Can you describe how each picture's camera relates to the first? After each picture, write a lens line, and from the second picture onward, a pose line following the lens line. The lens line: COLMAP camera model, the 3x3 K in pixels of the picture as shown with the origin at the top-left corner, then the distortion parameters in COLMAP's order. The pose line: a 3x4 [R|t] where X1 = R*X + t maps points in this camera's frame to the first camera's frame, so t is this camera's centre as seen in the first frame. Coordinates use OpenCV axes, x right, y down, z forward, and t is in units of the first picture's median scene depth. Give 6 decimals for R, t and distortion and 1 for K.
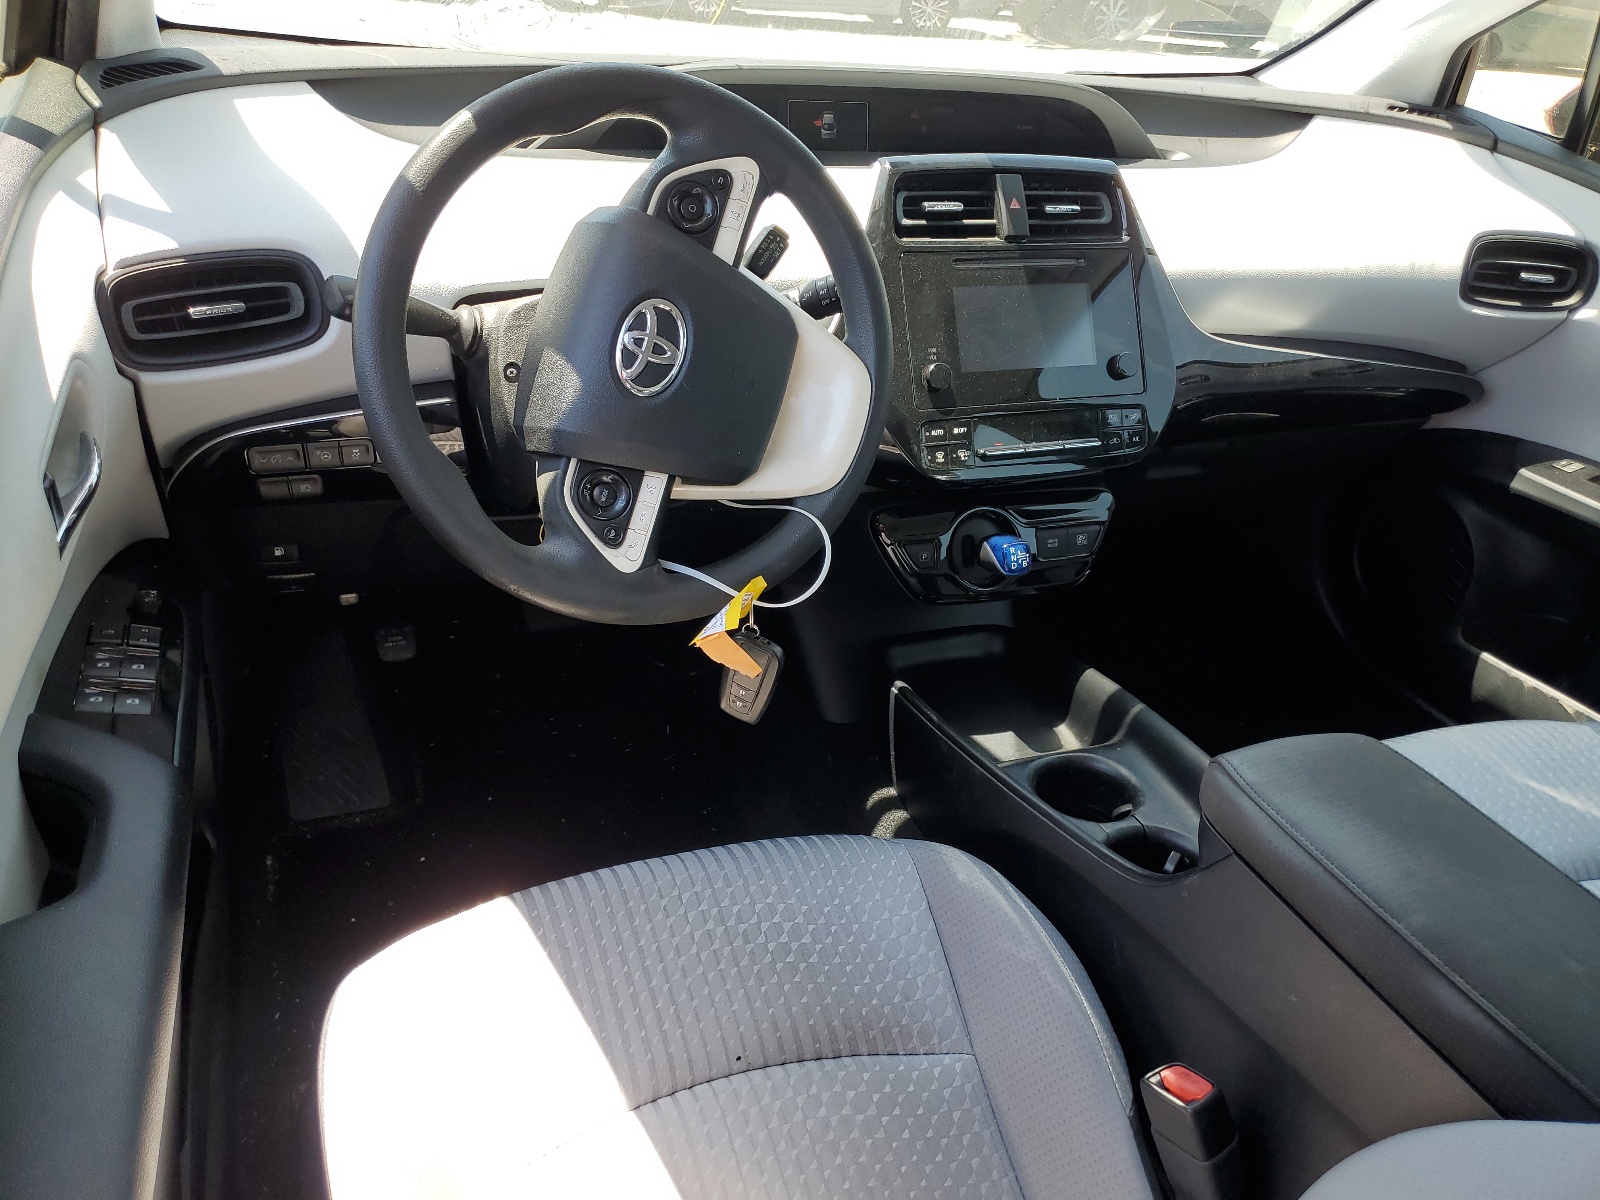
lens RADIAL K [[1287.7, 0, 800.0], [0, 1287.7, 600.0], [0, 0, 1]] dist [0.000047, -0.000866]
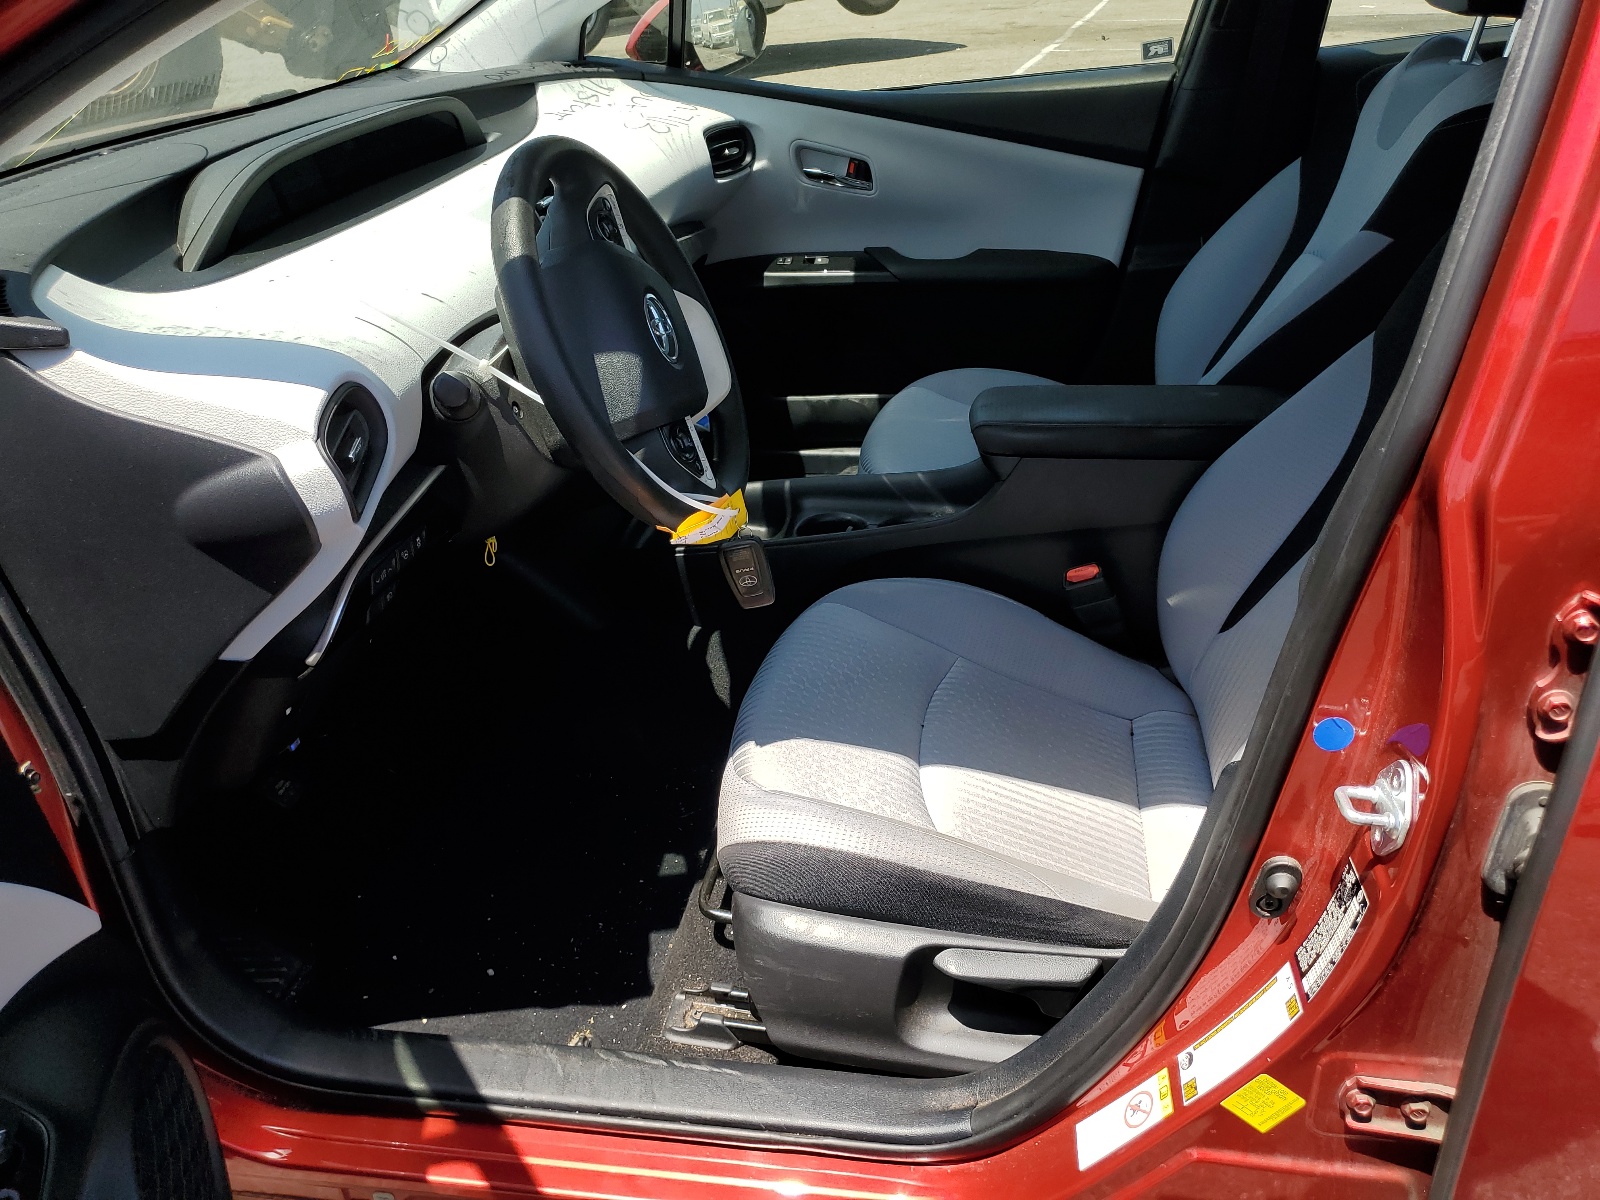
lens RADIAL K [[1287.7, 0, 800.0], [0, 1287.7, 600.0], [0, 0, 1]] dist [0.000047, -0.000866]
pose [[0.516092, -0.492477, 0.700796, -0.710075], [0.470526, 0.846678, 0.248481, -0.139705], [-0.715719, 0.201504, 0.668687, 0.030015]]
